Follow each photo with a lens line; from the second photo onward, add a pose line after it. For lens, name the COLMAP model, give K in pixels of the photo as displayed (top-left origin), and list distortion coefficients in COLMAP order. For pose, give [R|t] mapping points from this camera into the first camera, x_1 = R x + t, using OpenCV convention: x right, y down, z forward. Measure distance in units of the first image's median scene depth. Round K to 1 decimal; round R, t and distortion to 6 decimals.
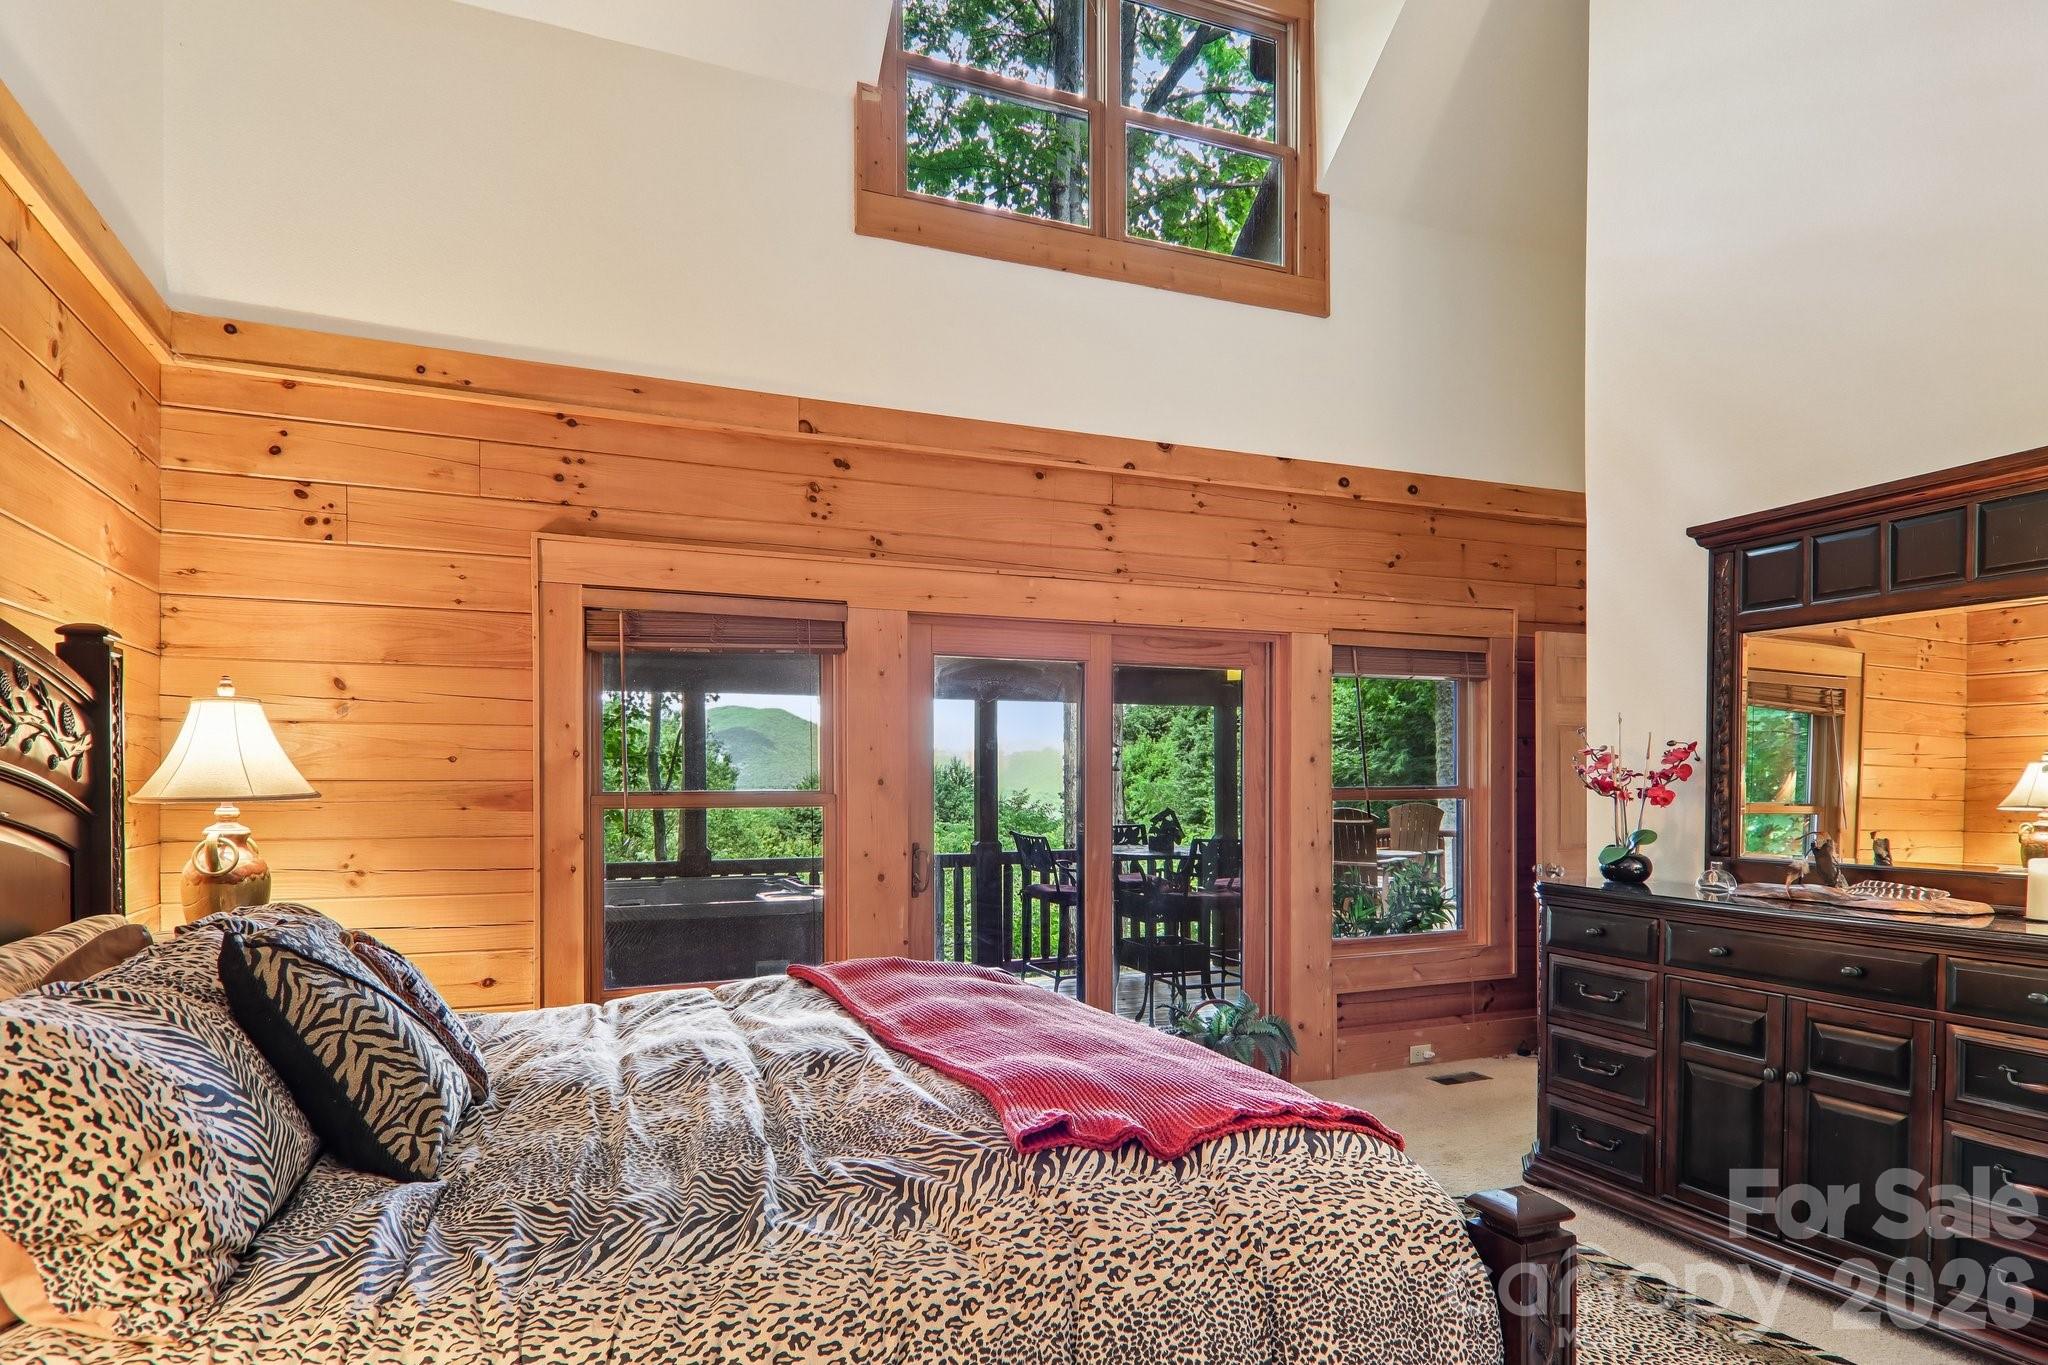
lens RADIAL K [[1140.8, 0, 1090.4], [0, 1140.8, 763.3], [0, 0, 1]] dist [0.008637, -0.018784]
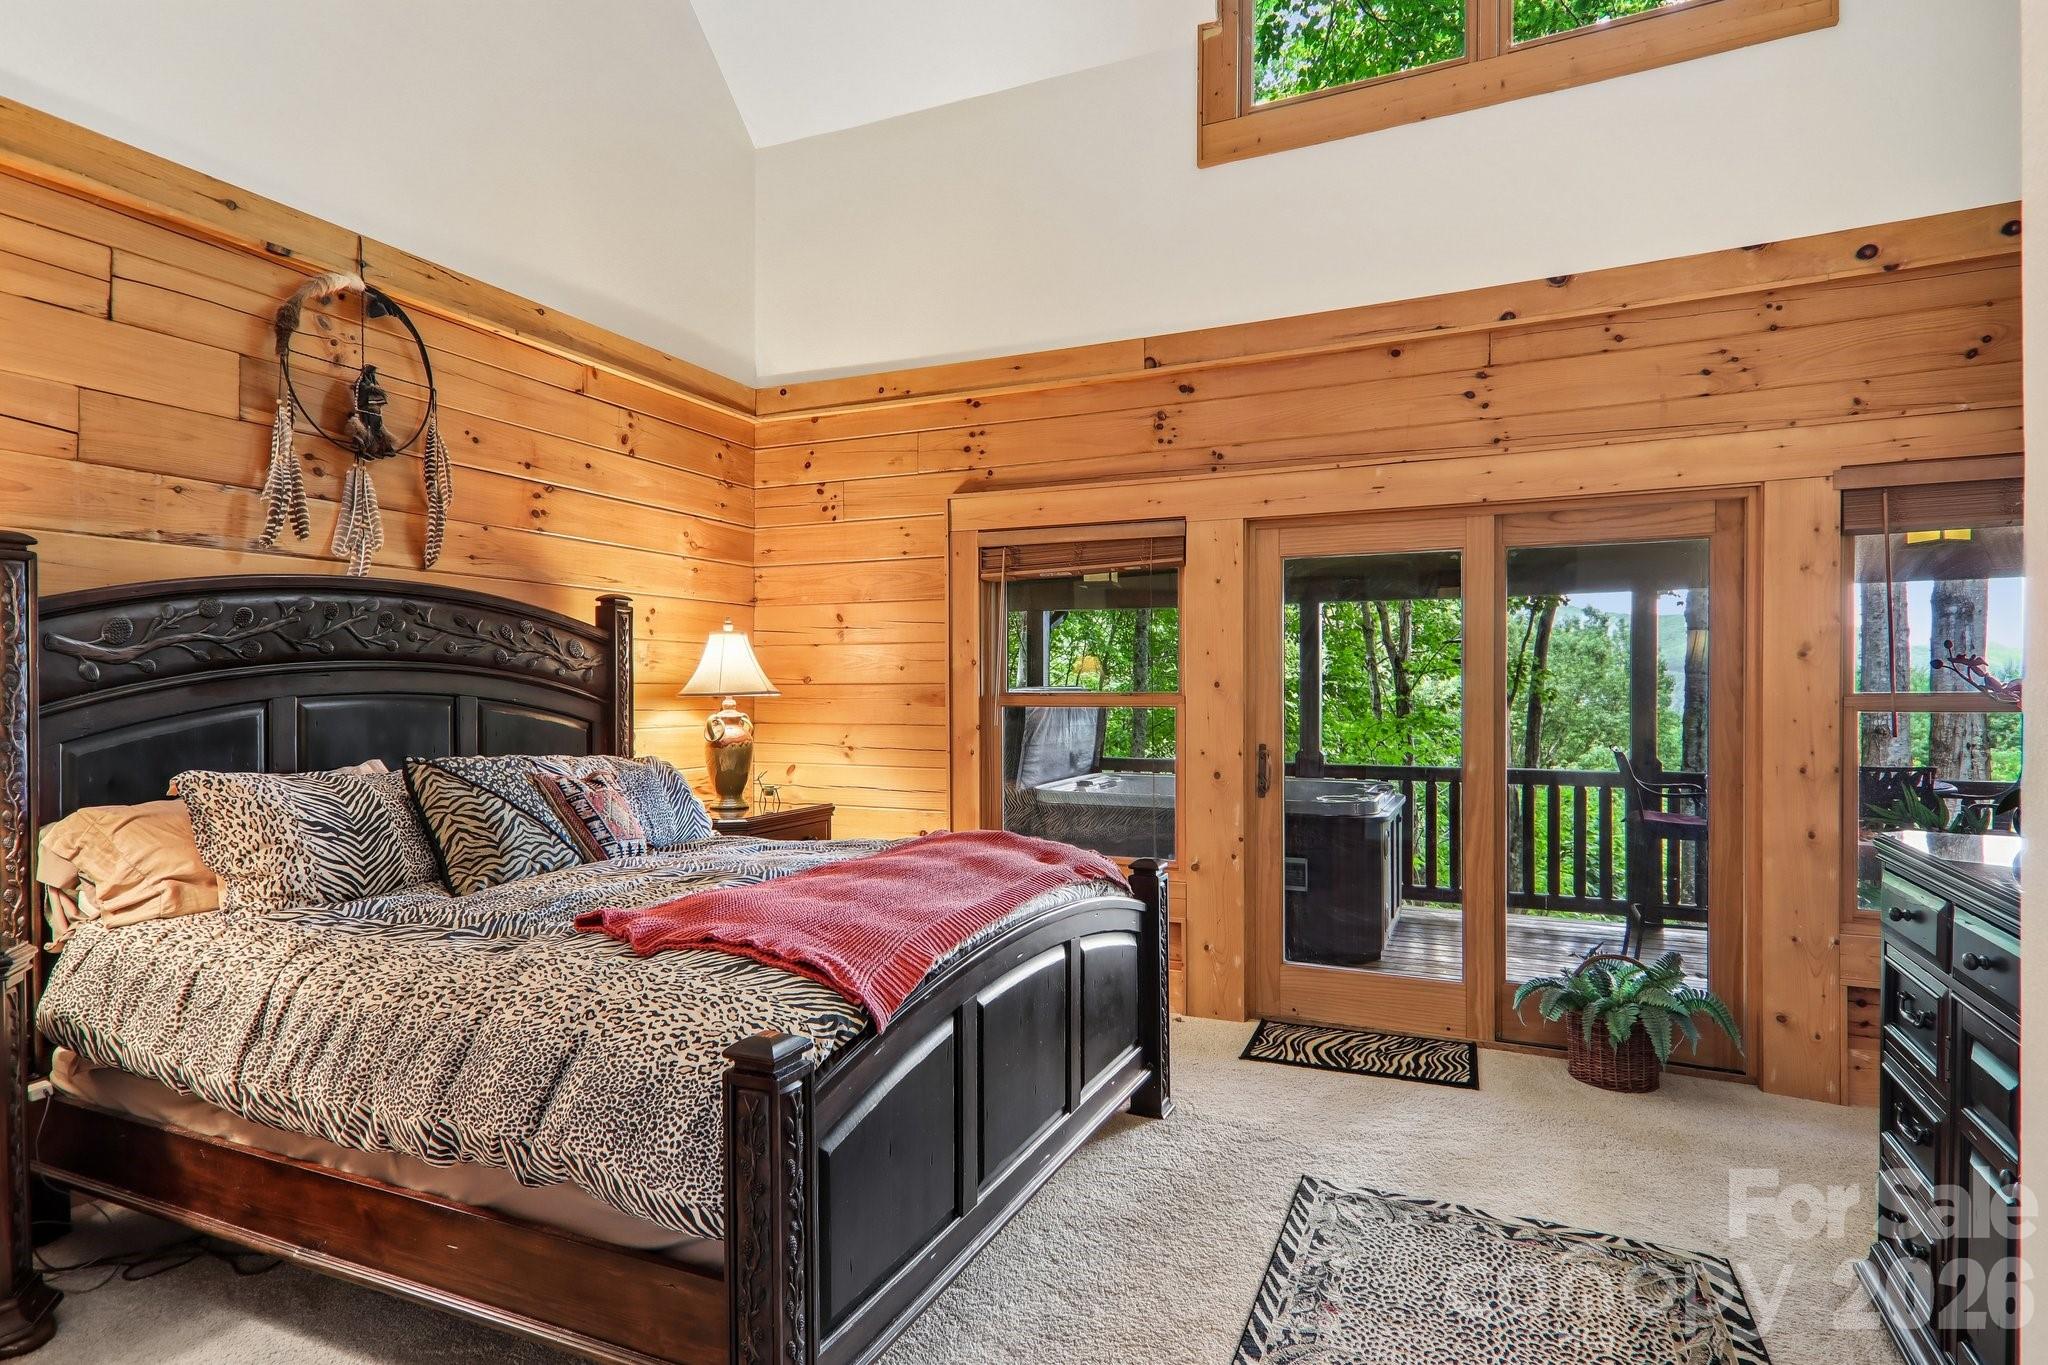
lens RADIAL K [[1140.8, 0, 1030.4], [0, 1140.8, 686.6], [0, 0, 1]] dist [0.008637, -0.018784]
pose [[0.663124, -0.004698, -0.748495, 0.543526], [0.012712, 0.999907, 0.004986, 0.012684], [0.748402, -0.012821, 0.663122, 0.191774]]
